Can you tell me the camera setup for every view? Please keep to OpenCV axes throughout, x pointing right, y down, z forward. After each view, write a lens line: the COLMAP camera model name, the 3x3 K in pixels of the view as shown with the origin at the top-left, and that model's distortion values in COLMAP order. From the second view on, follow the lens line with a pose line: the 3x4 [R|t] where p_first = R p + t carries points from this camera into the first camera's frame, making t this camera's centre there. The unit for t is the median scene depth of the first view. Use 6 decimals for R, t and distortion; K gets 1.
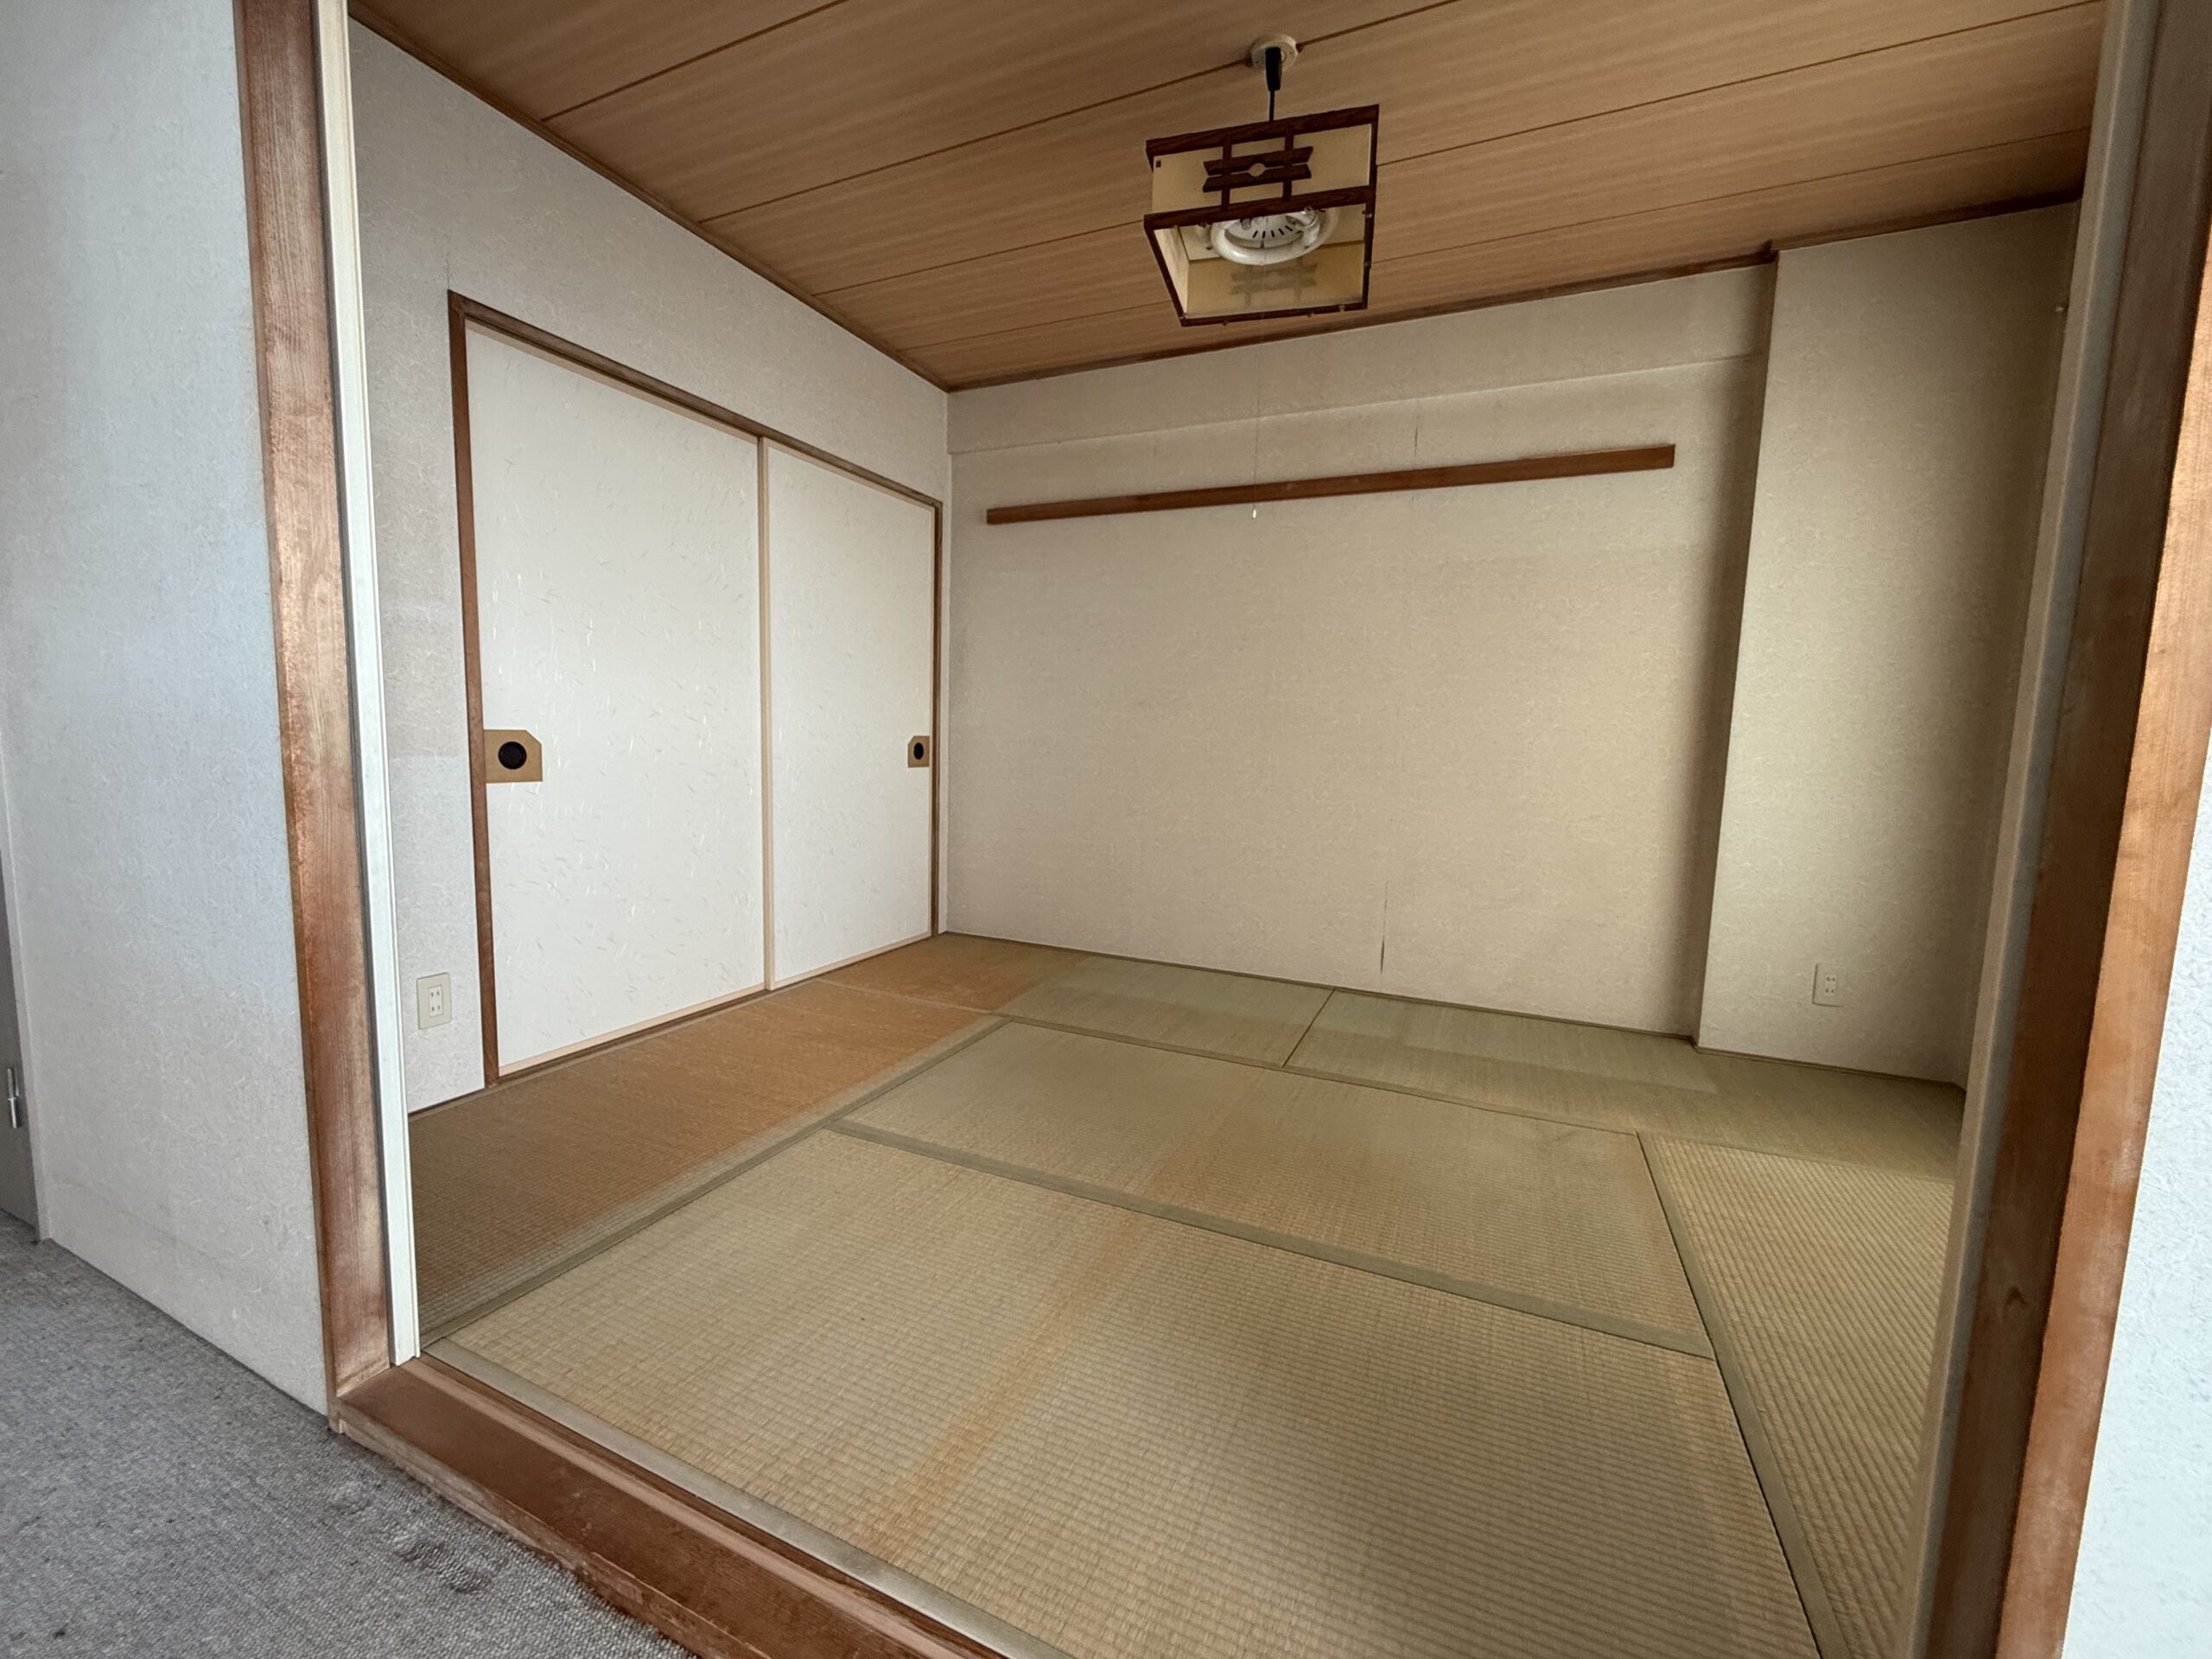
lens RADIAL K [[882.0, 0, 1096.9], [0, 882.0, 830.2], [0, 0, 1]] dist [-0.002003, 0.000438]
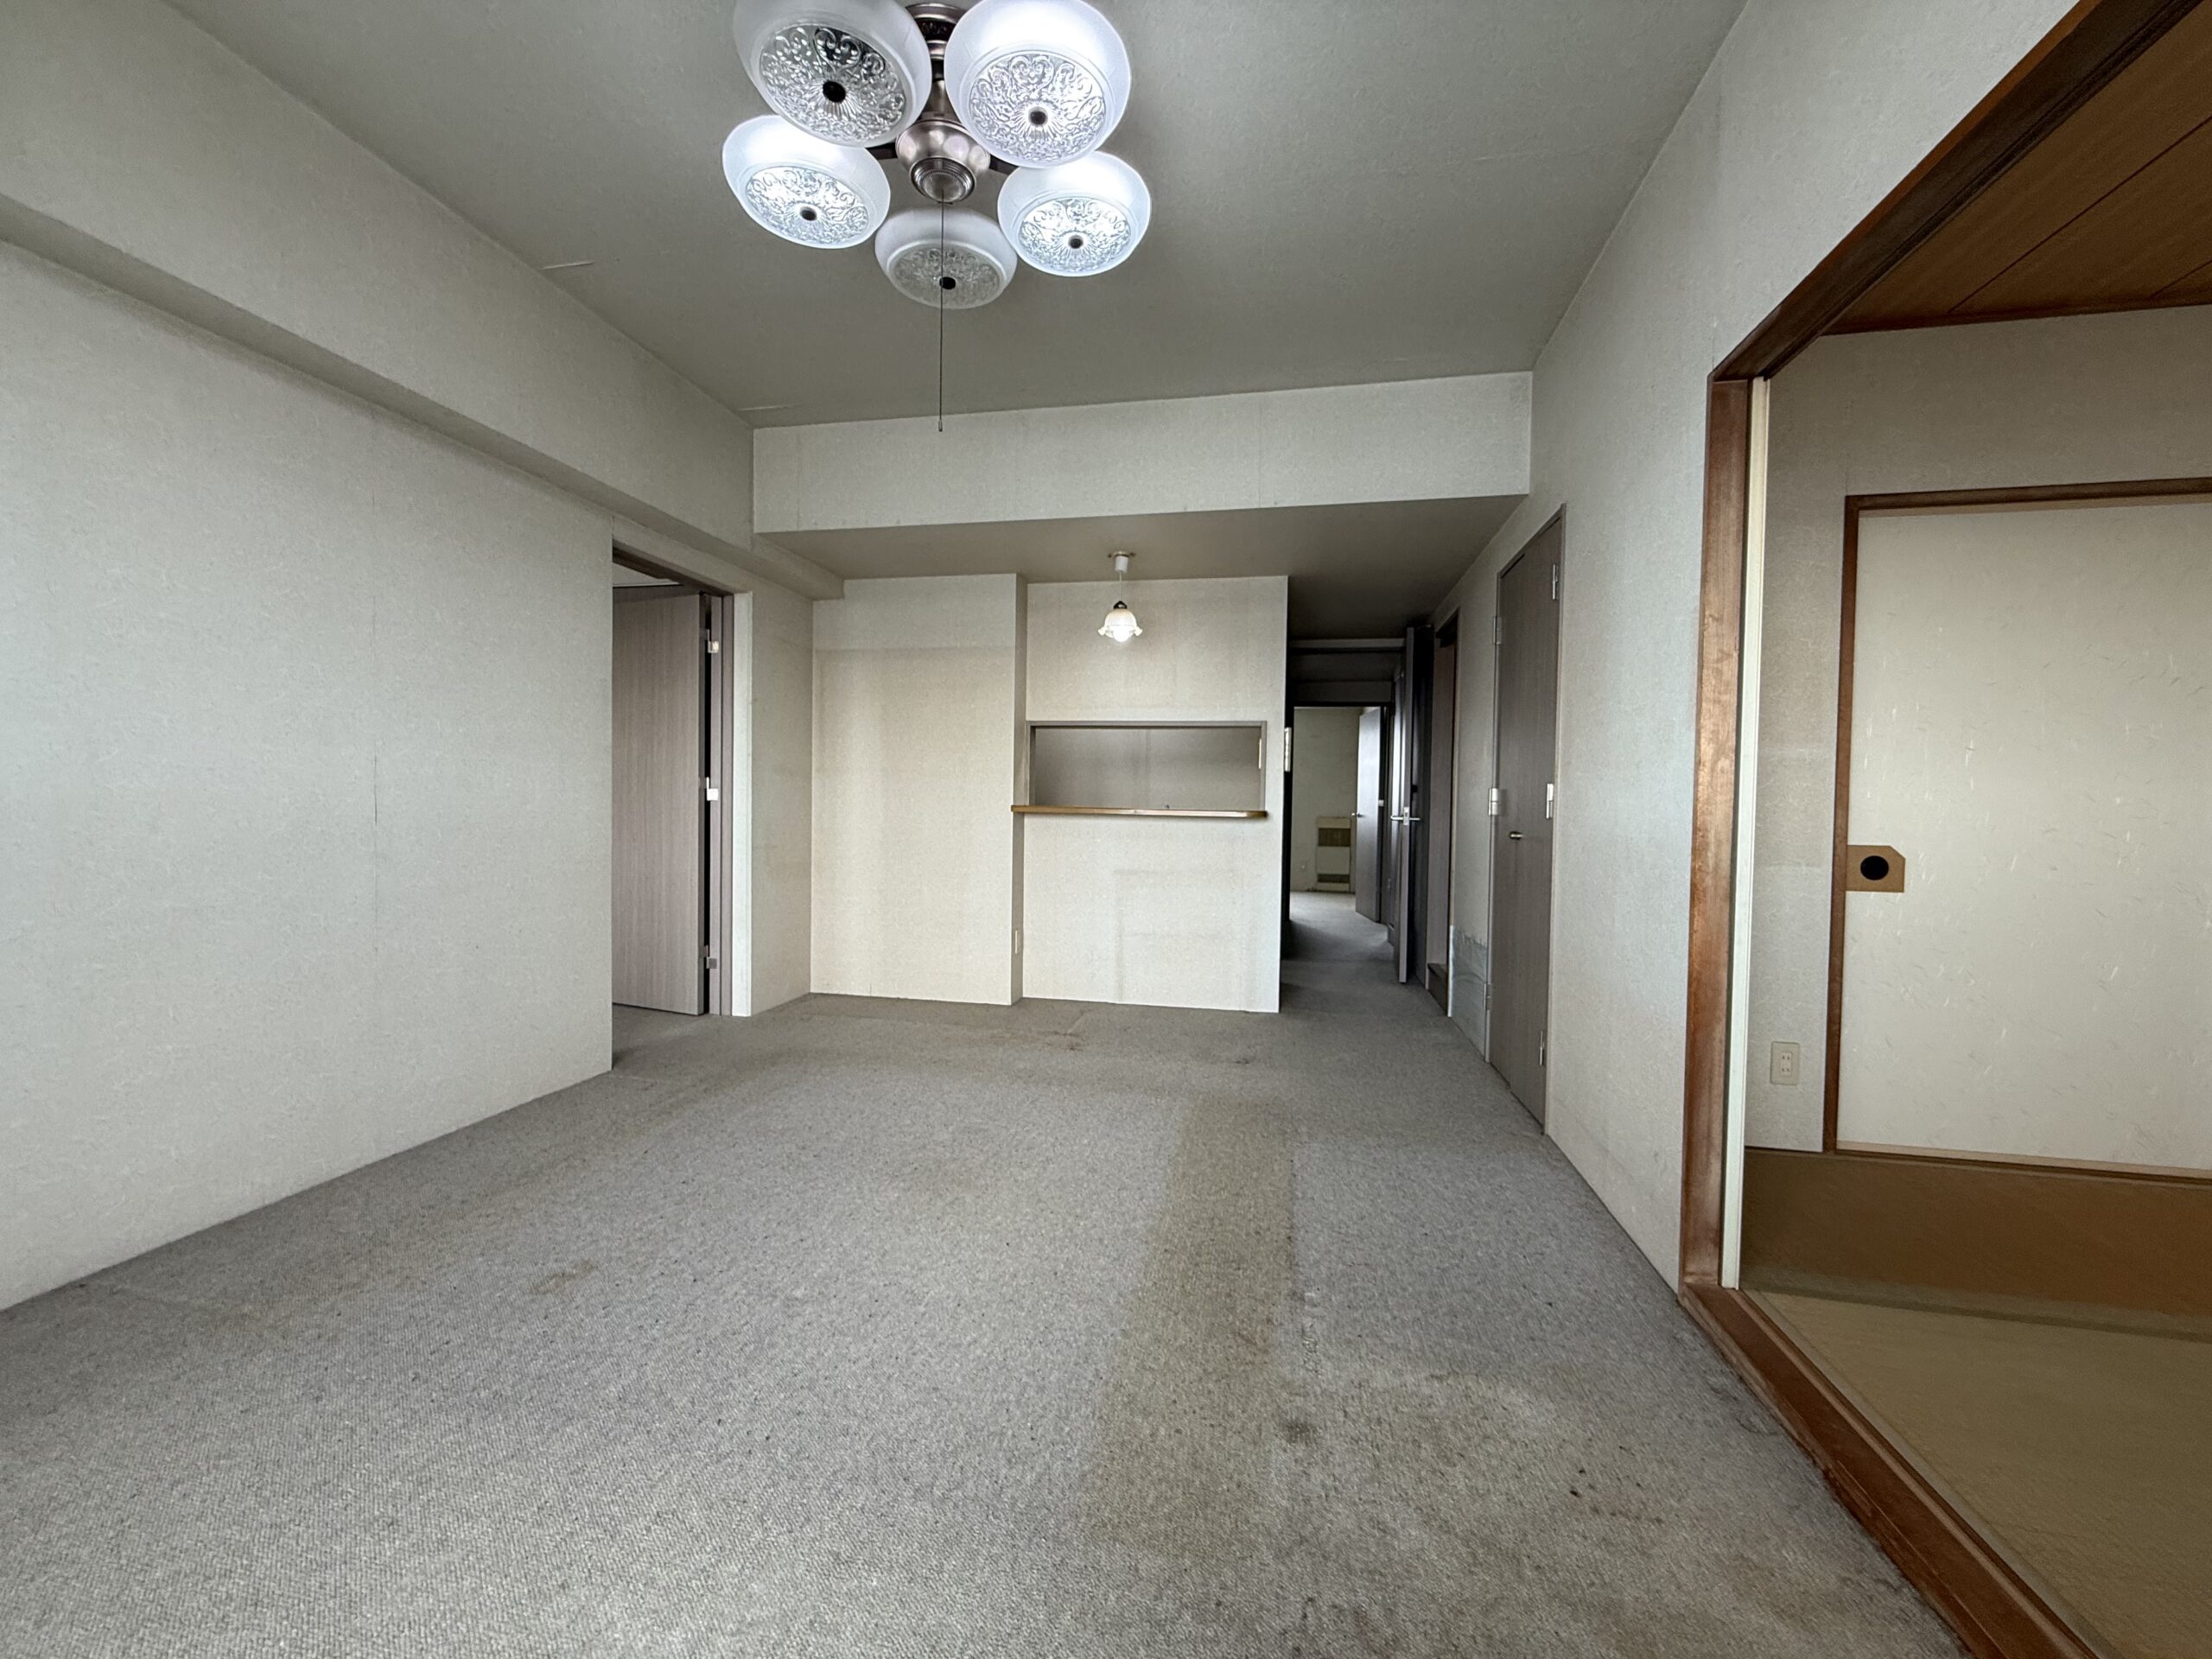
lens RADIAL K [[882.0, 0, 1096.9], [0, 882.0, 830.2], [0, 0, 1]] dist [-0.002003, 0.000438]
pose [[0.224828, -0.001479, -0.974397, 0.400904], [-0.111121, 0.993436, -0.027147, 0.016665], [0.968041, 0.114380, 0.223188, -0.420500]]
